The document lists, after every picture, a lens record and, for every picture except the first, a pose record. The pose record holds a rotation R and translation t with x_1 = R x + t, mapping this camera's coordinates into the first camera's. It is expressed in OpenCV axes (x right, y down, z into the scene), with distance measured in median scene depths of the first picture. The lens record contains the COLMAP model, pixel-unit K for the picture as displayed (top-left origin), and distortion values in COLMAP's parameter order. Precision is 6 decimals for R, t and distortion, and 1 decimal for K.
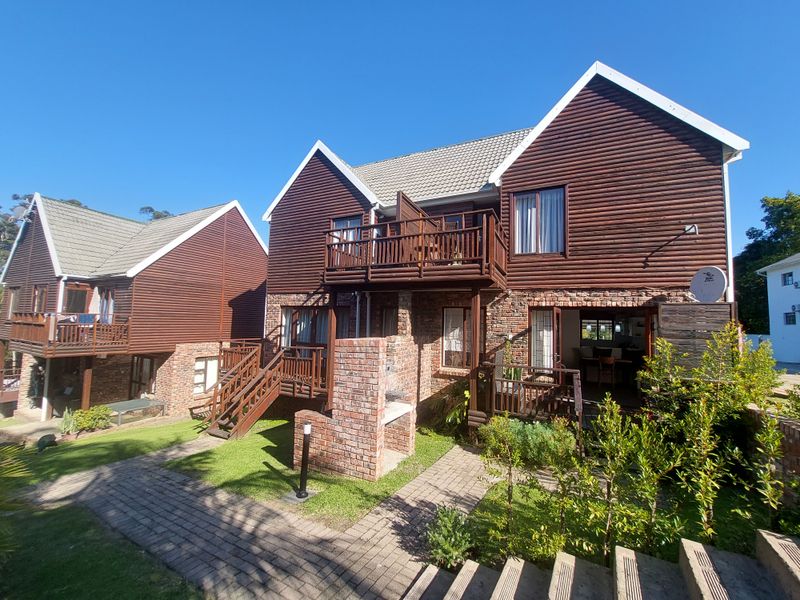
lens RADIAL K [[320.6, 0, 400.0], [0, 320.6, 300.0], [0, 0, 1]] dist [-0.017856, 0.000003]
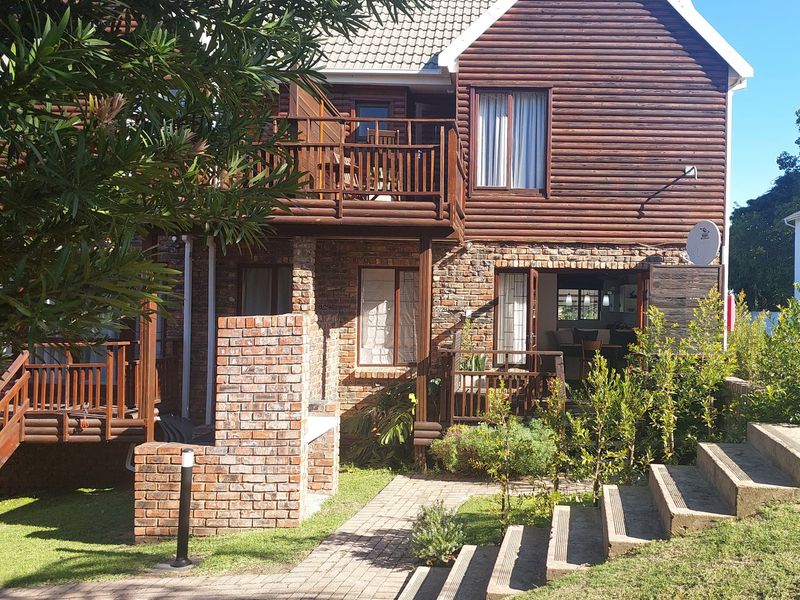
lens RADIAL K [[667.0, 0, 508.7], [0, 667.0, 300.5], [0, 0, 1]] dist [0.211697, -0.391505]
pose [[0.897763, -0.010745, 0.440347, -0.214925], [-0.020514, 0.997598, 0.066166, -0.004738], [-0.440000, -0.068435, 0.895386, -0.310563]]
